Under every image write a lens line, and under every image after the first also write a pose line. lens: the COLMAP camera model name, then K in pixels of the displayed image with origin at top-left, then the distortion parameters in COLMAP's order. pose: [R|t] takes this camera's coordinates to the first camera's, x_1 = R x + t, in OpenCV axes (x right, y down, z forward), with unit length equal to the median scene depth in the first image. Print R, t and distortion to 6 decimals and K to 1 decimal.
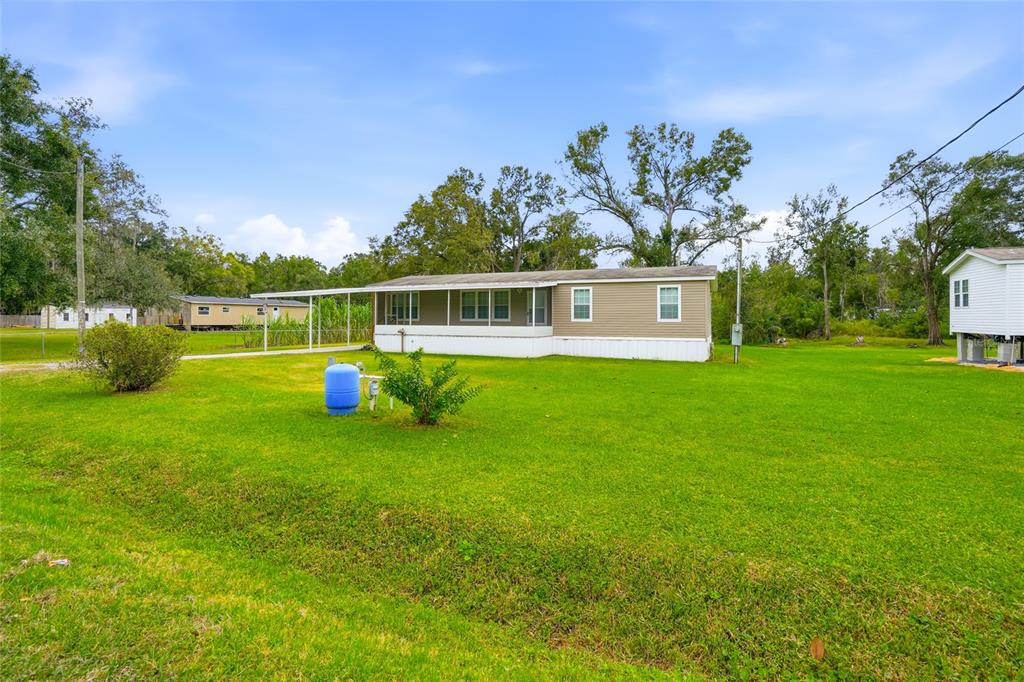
lens RADIAL K [[484.1, 0, 499.0], [0, 484.1, 327.6], [0, 0, 1]] dist [-0.053287, 0.021968]
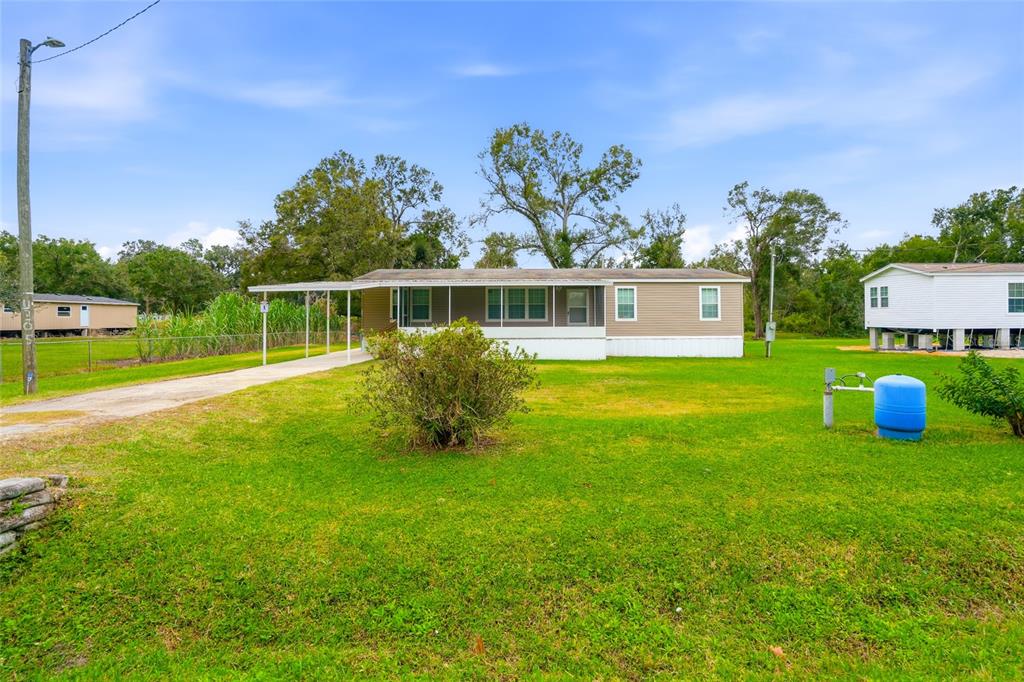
lens RADIAL K [[484.1, 0, 499.0], [0, 484.1, 327.6], [0, 0, 1]] dist [-0.053287, 0.021968]
pose [[0.919827, -0.013177, 0.392102, -0.442391], [0.013282, 0.999909, 0.002444, -0.004866], [-0.392099, 0.002960, 0.919918, 0.192416]]
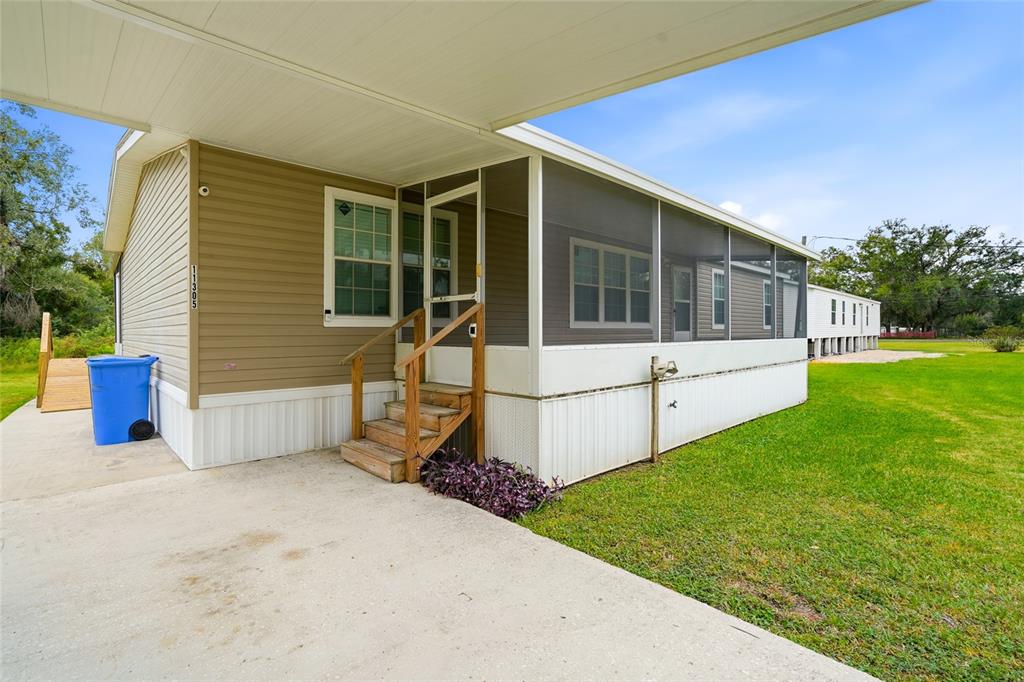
lens RADIAL K [[474.8, 0, 499.6], [0, 474.8, 335.3], [0, 0, 1]] dist [0.000086, -0.000026]
pose [[0.405110, -0.009347, 0.914220, -0.448542], [0.018852, 0.999821, 0.001869, -0.010227], [-0.914074, 0.016478, 0.405213, 0.991657]]
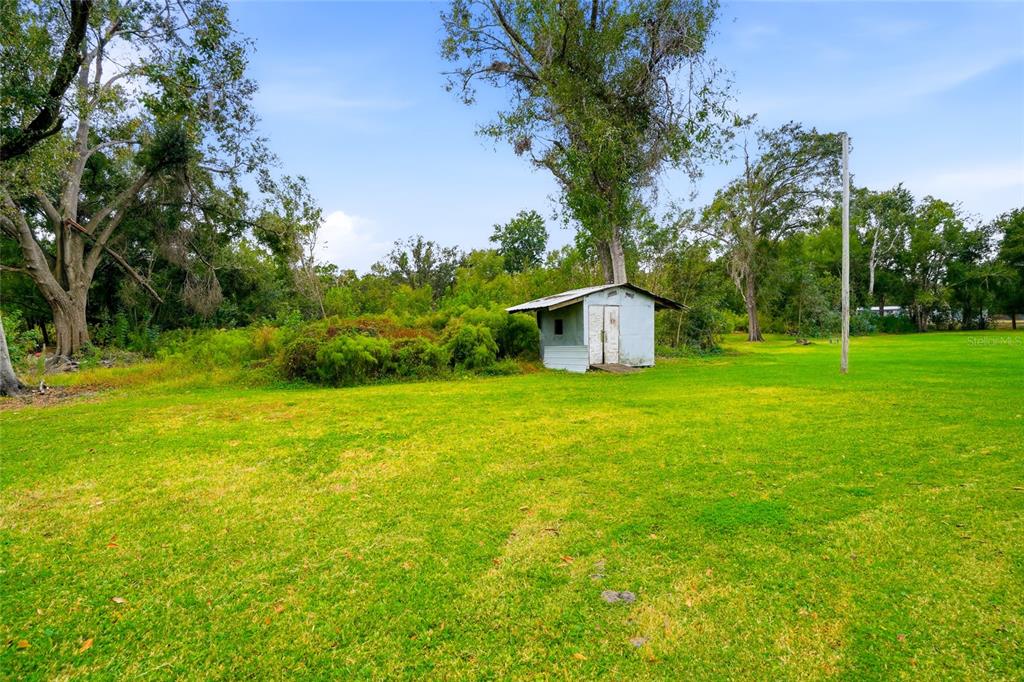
lens RADIAL K [[484.1, 0, 499.0], [0, 484.1, 327.6], [0, 0, 1]] dist [-0.053287, 0.021968]
pose [[0.585357, -0.010663, 0.810705, -0.185757], [0.021687, 0.999762, -0.002509, -0.013508], [-0.810485, 0.019051, 0.585449, 1.772591]]
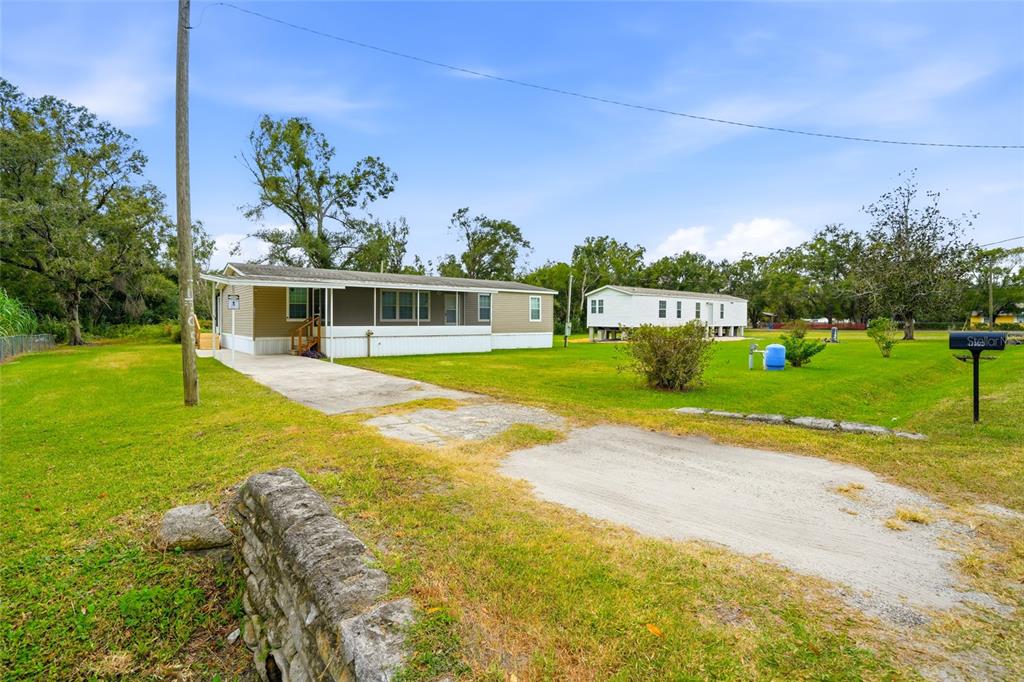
lens RADIAL K [[484.1, 0, 499.0], [0, 484.1, 327.6], [0, 0, 1]] dist [-0.053287, 0.021968]
pose [[0.466809, -0.013132, 0.884260, -0.885235], [0.014002, 0.999874, 0.007457, -0.005416], [-0.884247, 0.008901, 0.466934, 0.382058]]
